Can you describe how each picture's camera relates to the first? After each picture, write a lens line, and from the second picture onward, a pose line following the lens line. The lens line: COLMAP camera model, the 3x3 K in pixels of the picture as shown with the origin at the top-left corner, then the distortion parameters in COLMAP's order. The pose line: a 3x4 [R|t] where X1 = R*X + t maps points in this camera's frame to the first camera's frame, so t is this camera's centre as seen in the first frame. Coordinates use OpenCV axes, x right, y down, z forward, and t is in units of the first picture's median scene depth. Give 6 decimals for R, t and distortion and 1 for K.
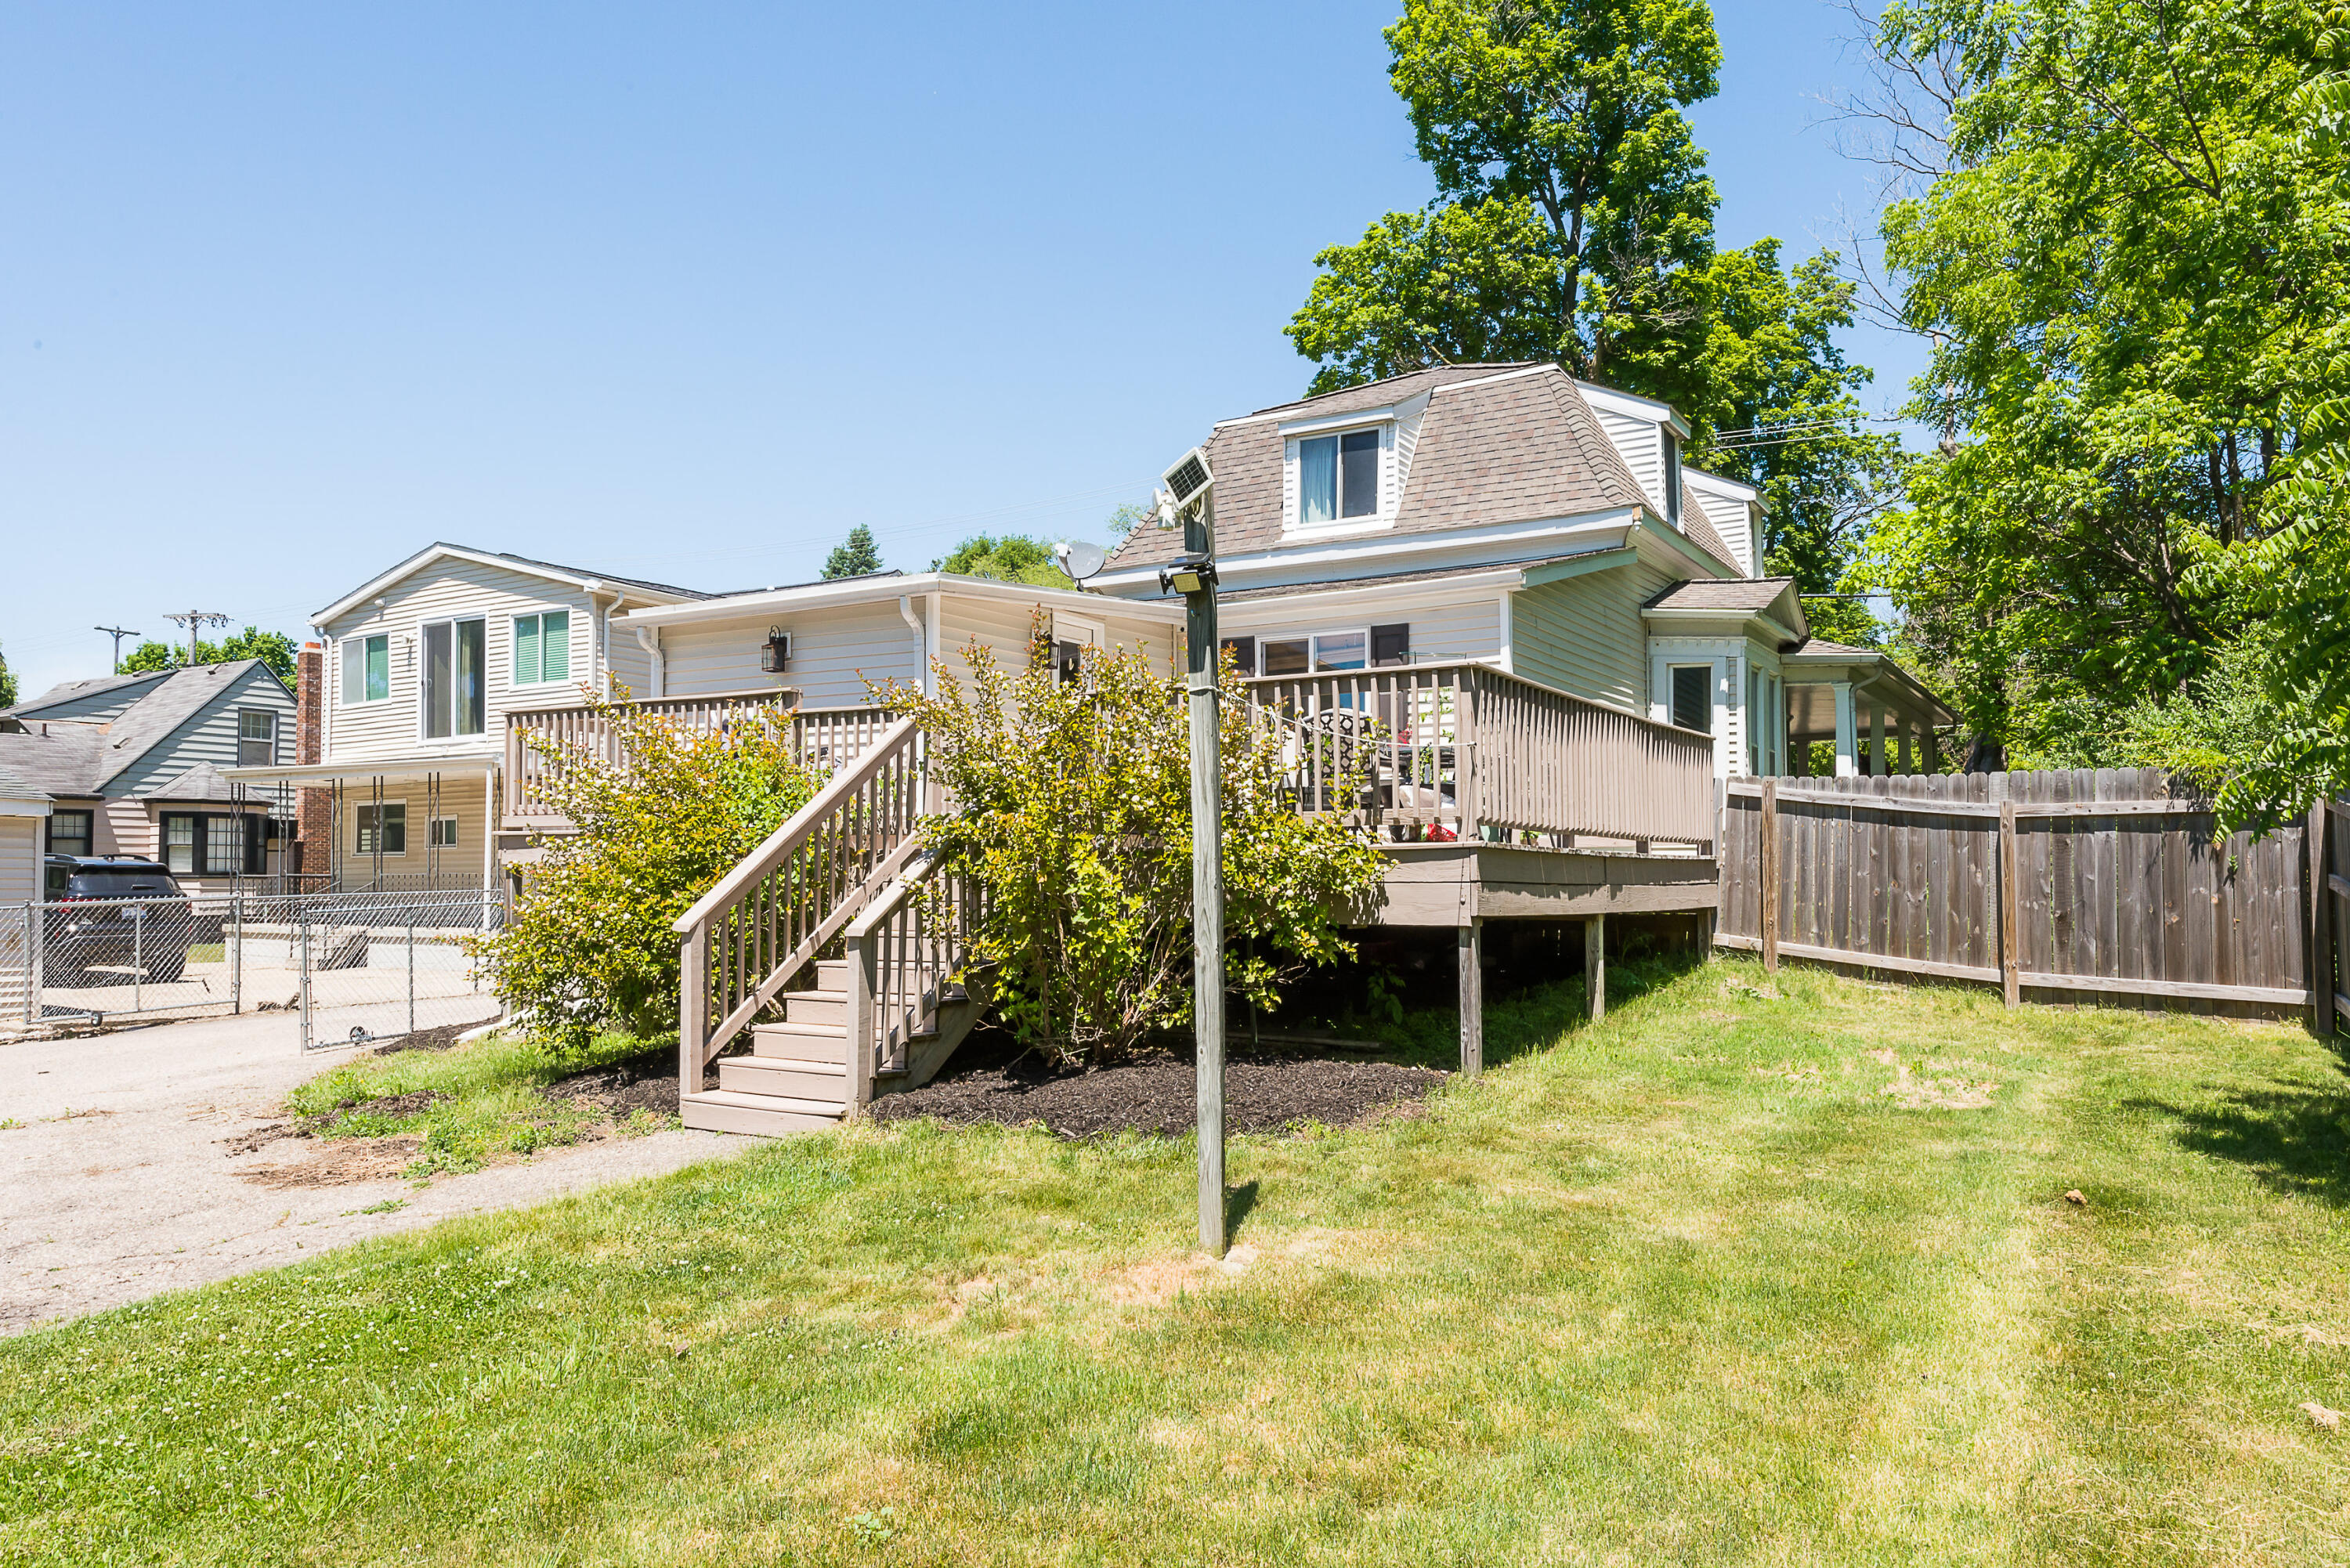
lens RADIAL K [[1586.2, 0, 1242.9], [0, 1586.2, 791.5], [0, 0, 1]] dist [0.024298, 0.000291]
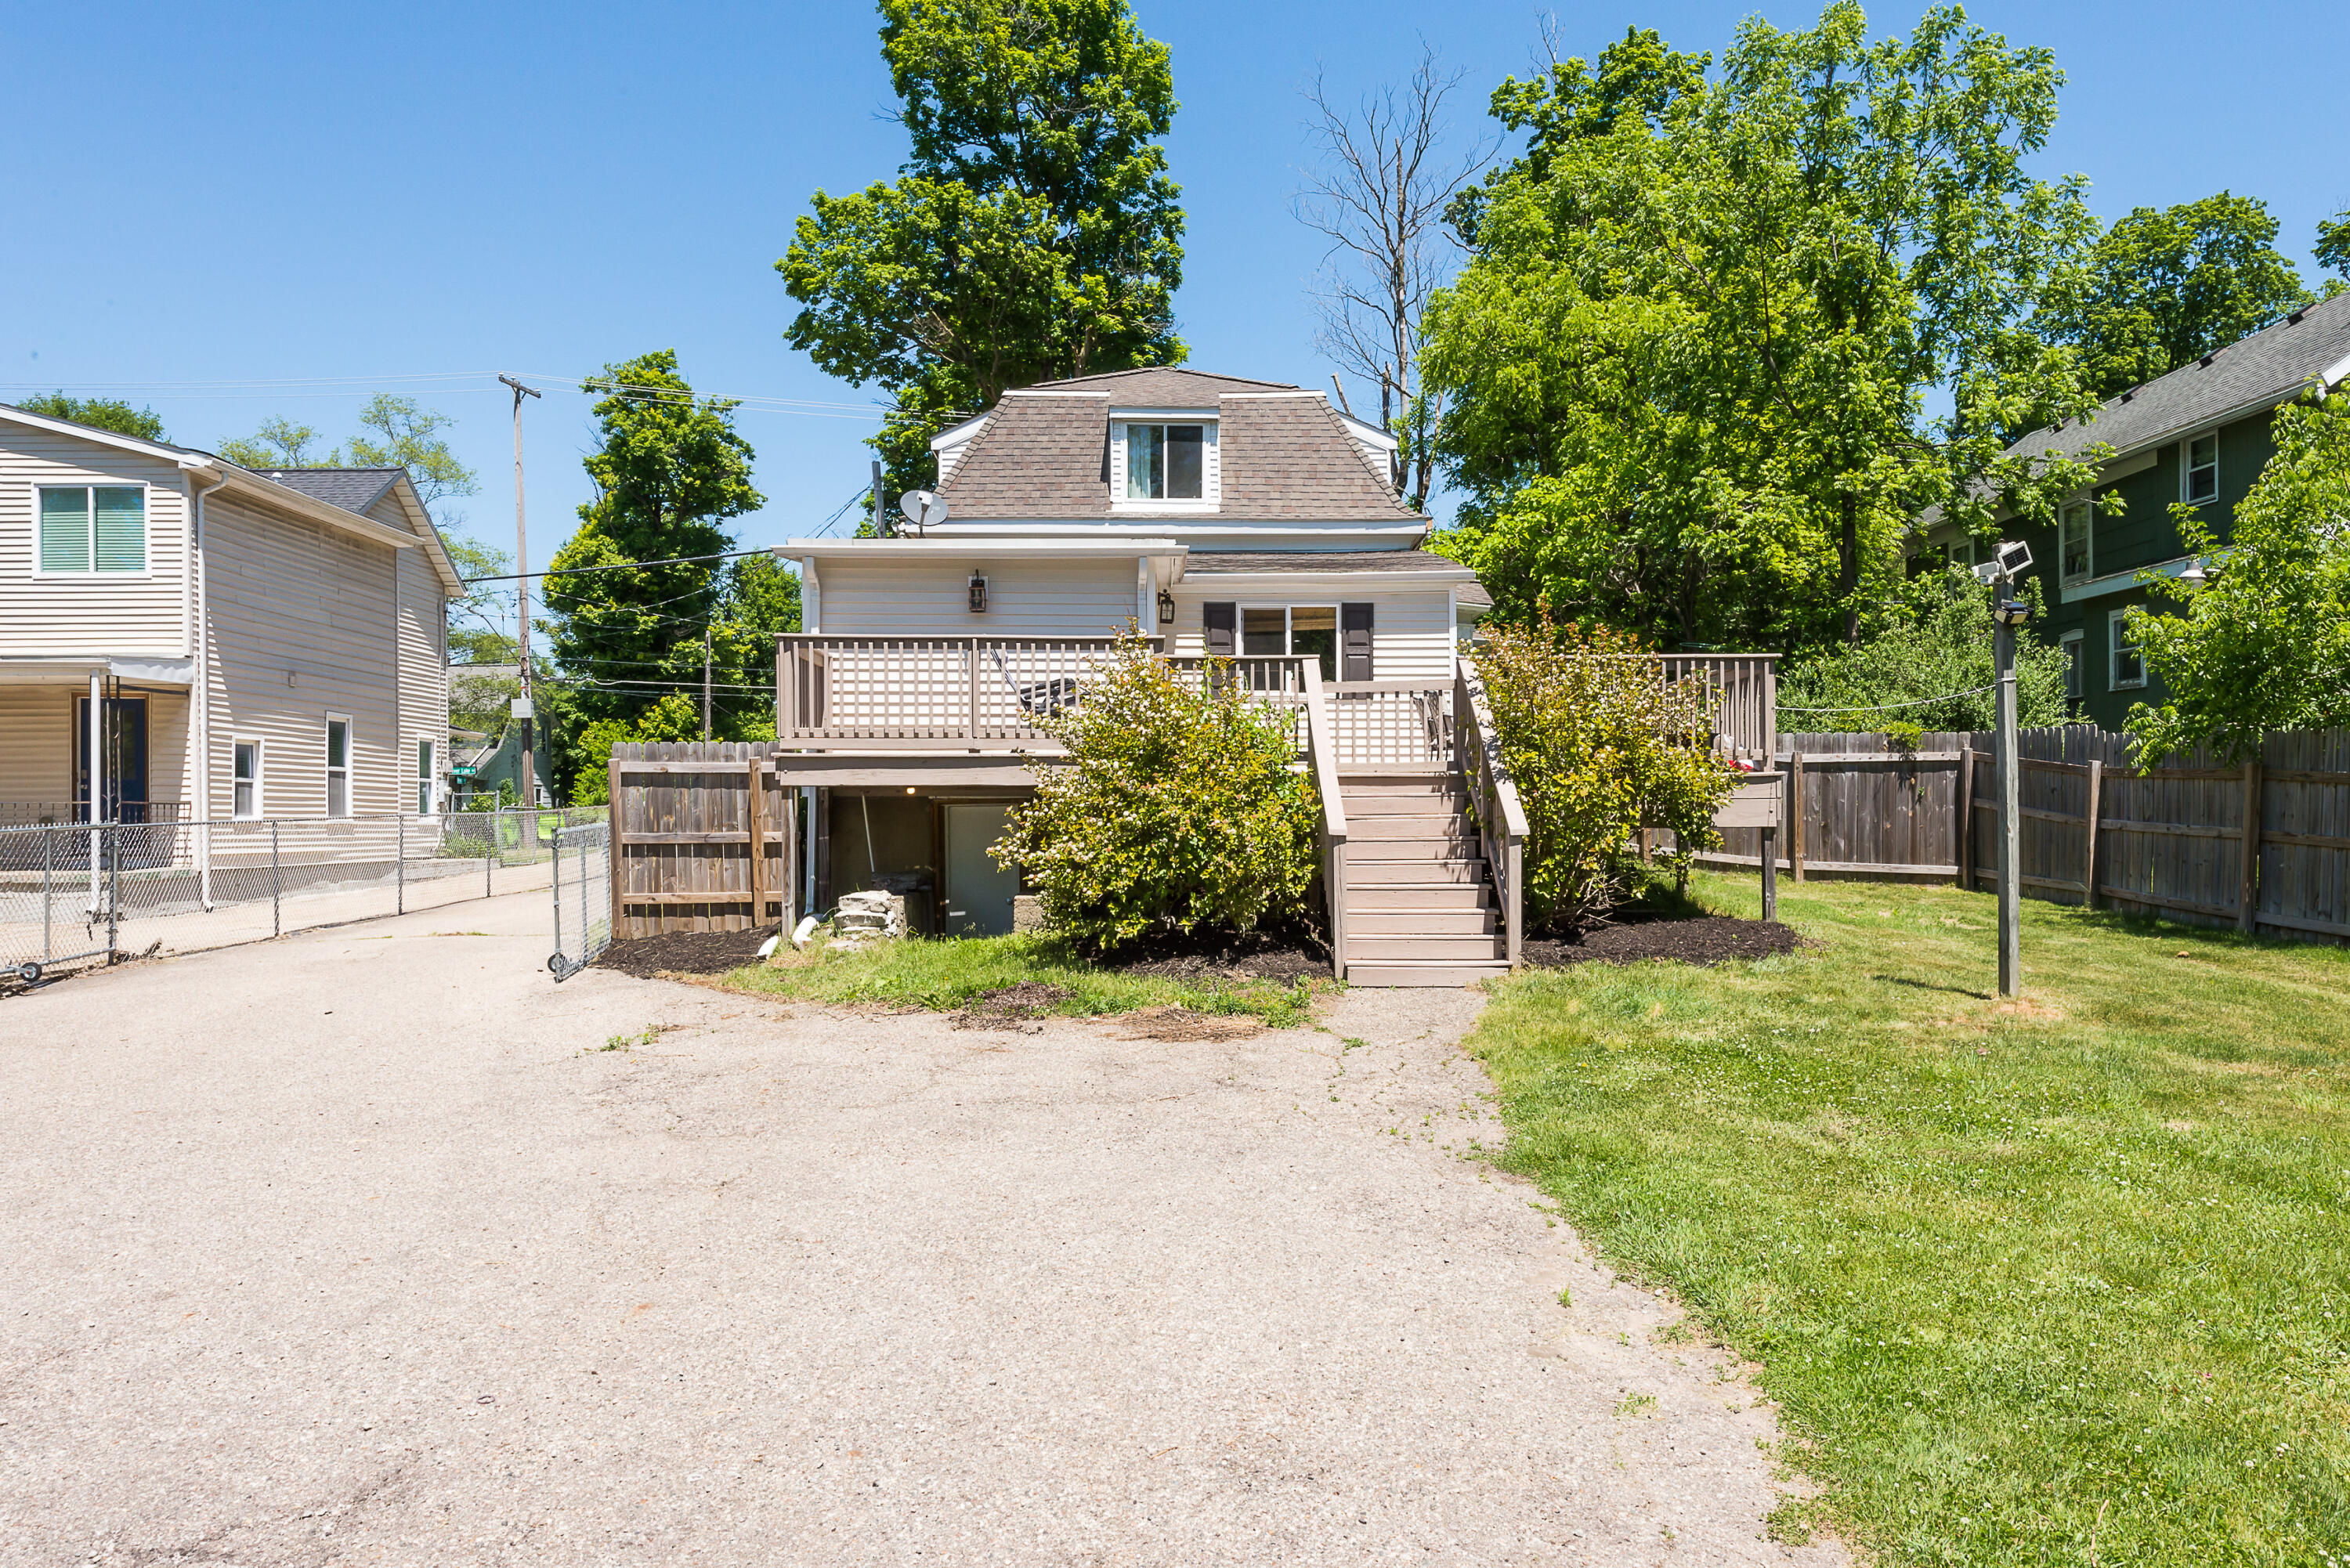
lens RADIAL K [[1586.2, 0, 1243.0], [0, 1586.2, 766.9], [0, 0, 1]] dist [0.024298, 0.000291]
pose [[0.840937, 0.014357, 0.540942, -0.497554], [-0.024175, 0.999647, 0.011051, 0.009844], [-0.540592, -0.022370, 0.840987, -0.009010]]
